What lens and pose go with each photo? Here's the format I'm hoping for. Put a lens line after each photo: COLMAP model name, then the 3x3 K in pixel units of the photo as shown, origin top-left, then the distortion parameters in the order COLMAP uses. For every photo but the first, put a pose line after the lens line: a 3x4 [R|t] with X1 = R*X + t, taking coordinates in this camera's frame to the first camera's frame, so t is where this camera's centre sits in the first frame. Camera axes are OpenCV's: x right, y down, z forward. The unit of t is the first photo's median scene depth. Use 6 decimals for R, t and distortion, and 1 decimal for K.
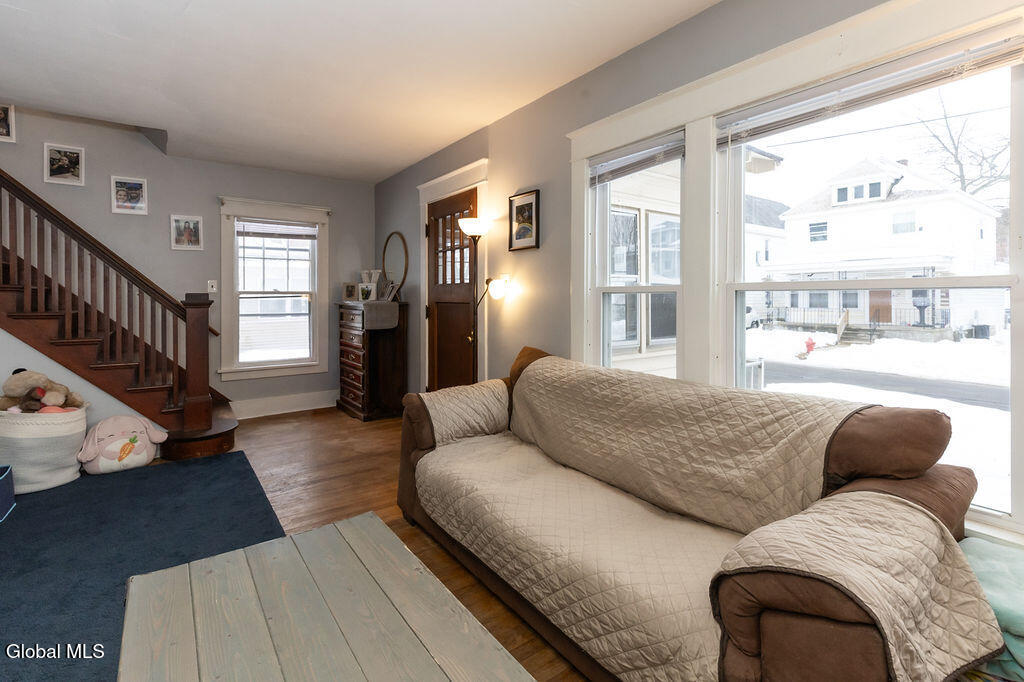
lens RADIAL K [[461.0, 0, 505.1], [0, 461.0, 329.8], [0, 0, 1]] dist [0.015693, -0.000337]
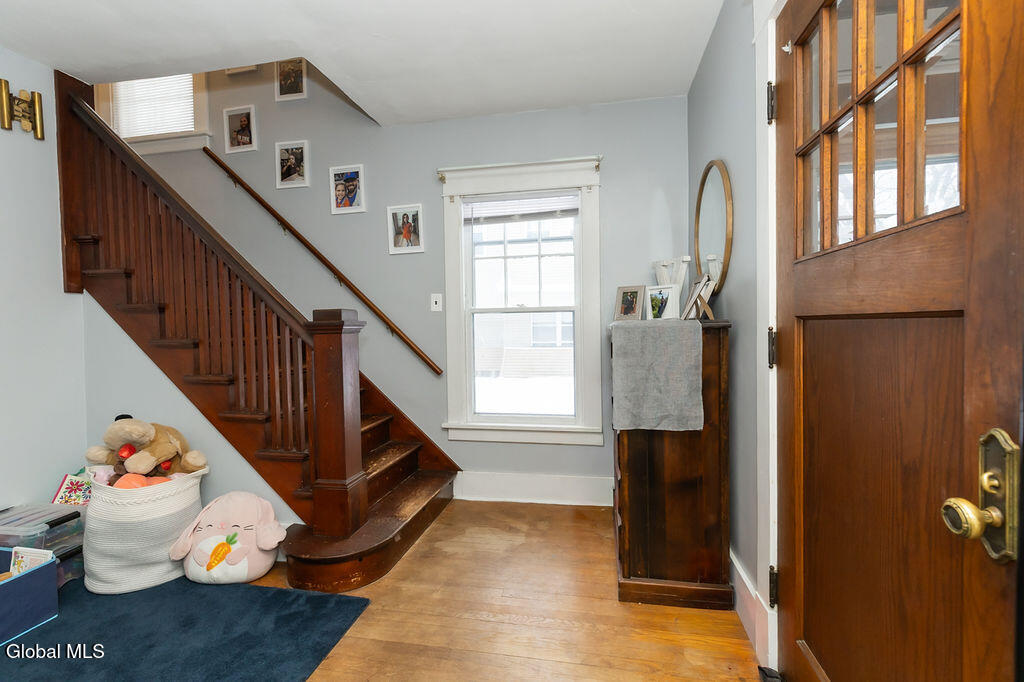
lens RADIAL K [[461.0, 0, 505.1], [0, 461.0, 329.8], [0, 0, 1]] dist [0.015693, -0.000337]
pose [[0.681576, -0.002646, -0.731742, -0.056305], [-0.038122, 0.998507, -0.039119, -0.031226], [0.730754, 0.054558, 0.680458, 0.638241]]
